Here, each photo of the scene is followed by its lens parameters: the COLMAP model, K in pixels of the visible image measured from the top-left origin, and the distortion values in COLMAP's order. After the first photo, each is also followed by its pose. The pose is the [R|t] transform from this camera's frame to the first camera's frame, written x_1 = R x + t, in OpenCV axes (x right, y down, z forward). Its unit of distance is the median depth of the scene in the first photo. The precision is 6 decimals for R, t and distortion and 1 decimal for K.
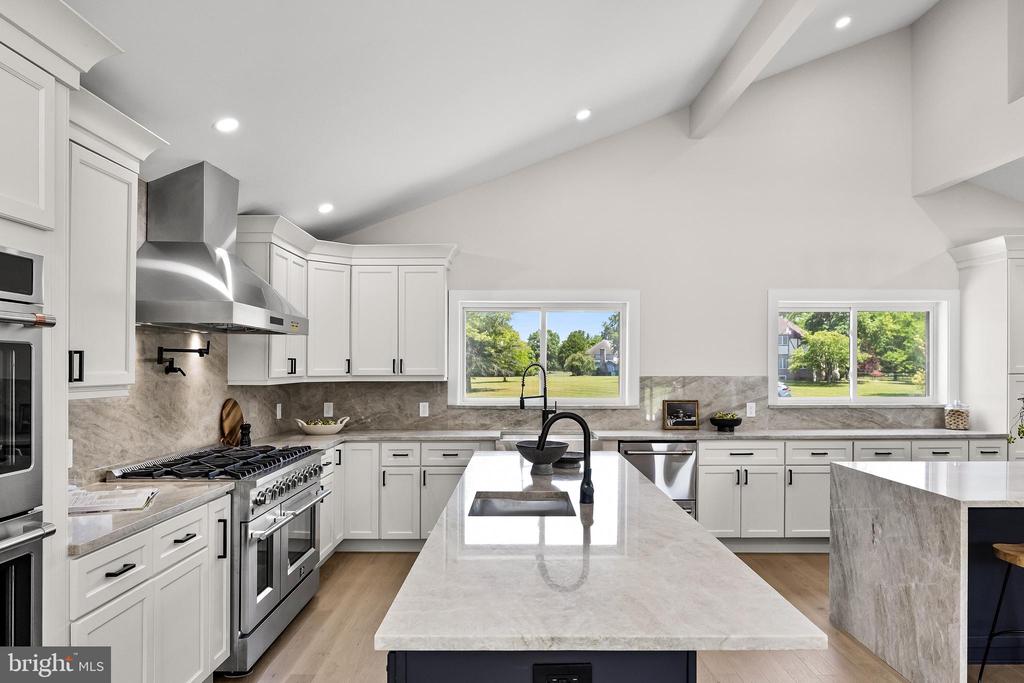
lens RADIAL K [[669.5, 0, 512.4], [0, 669.5, 352.0], [0, 0, 1]] dist [-0.003484, 0.000455]
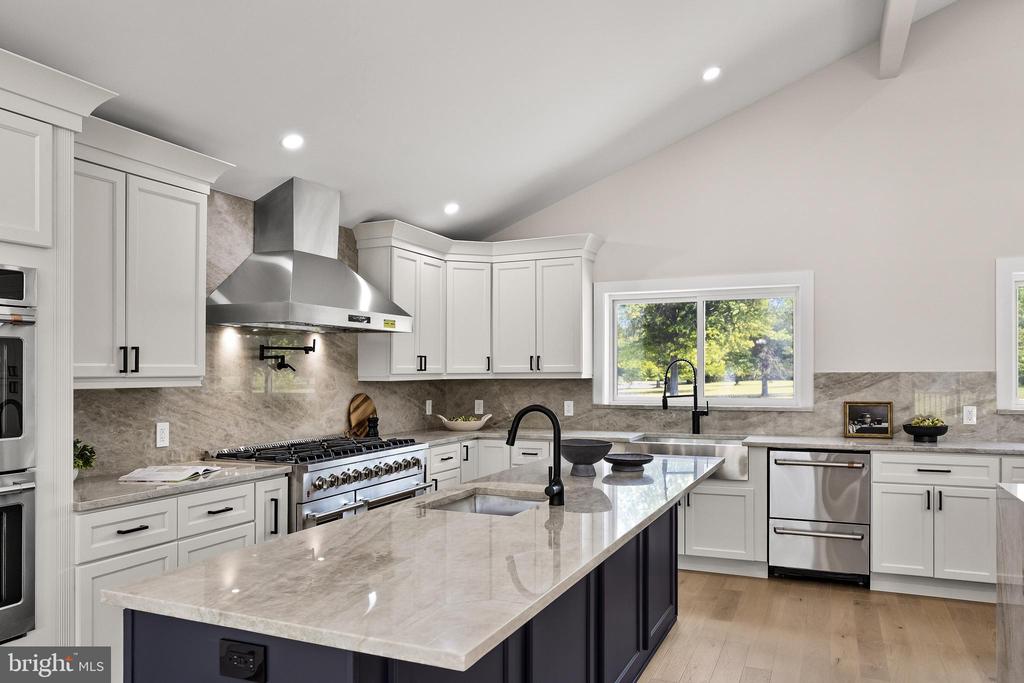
lens RADIAL K [[703.0, 0, 512.9], [0, 703.0, 351.7], [0, 0, 1]] dist [-0.003825, -0.002478]
pose [[0.917240, -0.016017, -0.398012, 0.228888], [0.014585, 0.999872, -0.006625, 0.012099], [0.398067, 0.000272, 0.917356, 0.053000]]
